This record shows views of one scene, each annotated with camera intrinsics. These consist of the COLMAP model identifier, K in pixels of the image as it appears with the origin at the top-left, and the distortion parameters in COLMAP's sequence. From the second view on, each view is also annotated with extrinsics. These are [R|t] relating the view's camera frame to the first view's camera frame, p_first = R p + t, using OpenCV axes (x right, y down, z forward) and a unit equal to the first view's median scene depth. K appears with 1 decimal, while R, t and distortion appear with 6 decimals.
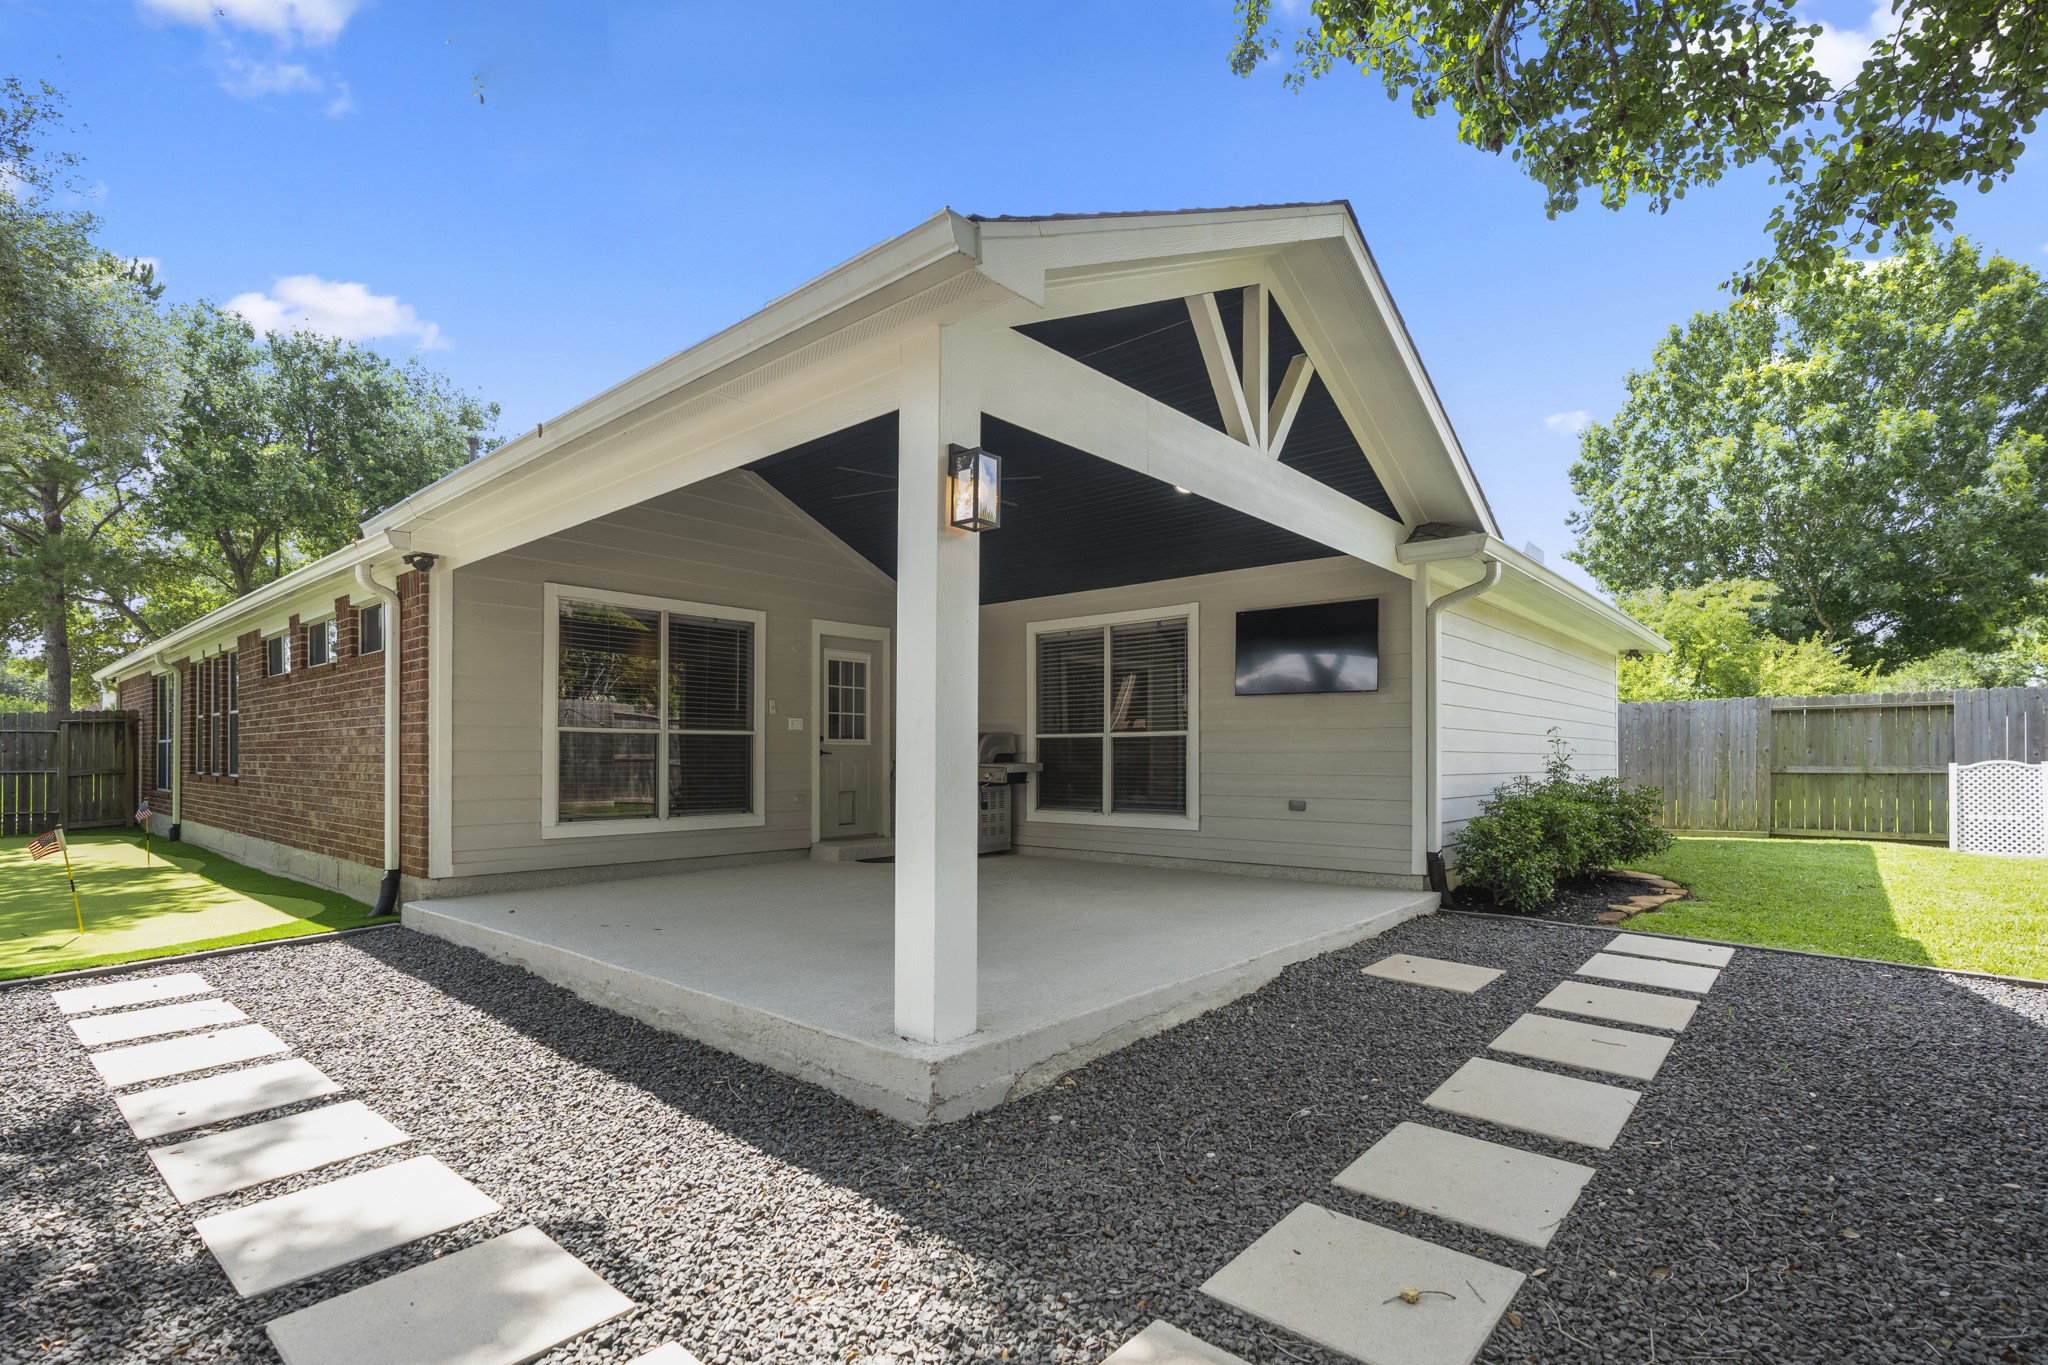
lens RADIAL K [[969.3, 0, 1029.0], [0, 969.3, 754.7], [0, 0, 1]] dist [-0.000293, 0.000696]
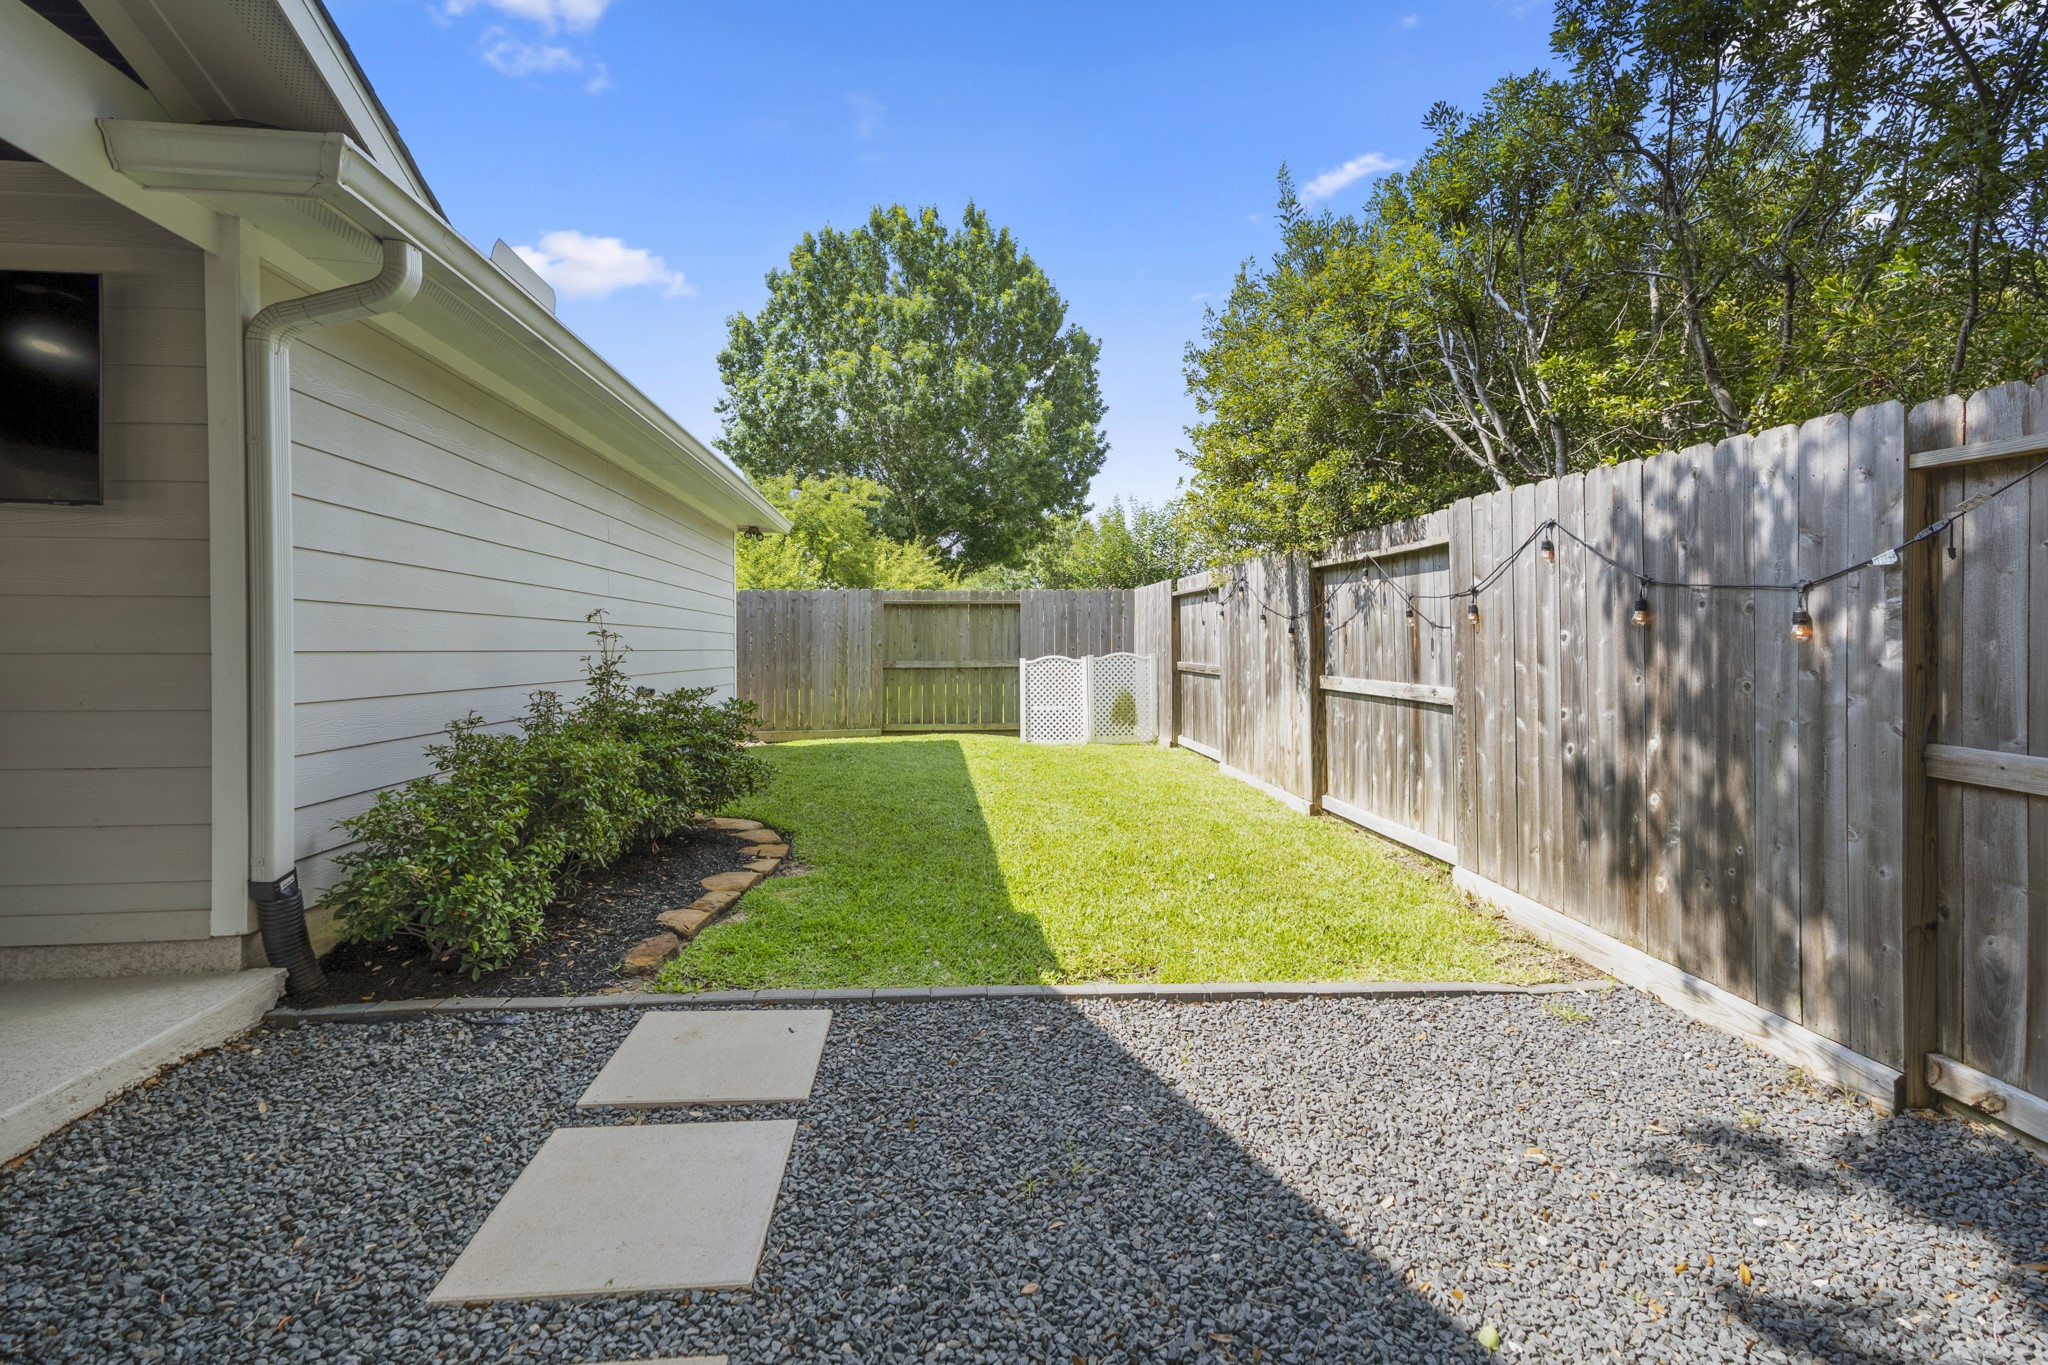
lens RADIAL K [[937.7, 0, 1027.0], [0, 937.7, 652.5], [0, 0, 1]] dist [0.000872, 0.000002]
pose [[0.693051, -0.004204, 0.720876, 0.142528], [-0.001360, 0.999974, 0.007140, -0.002750], [-0.720887, -0.005928, 0.693027, 0.185893]]
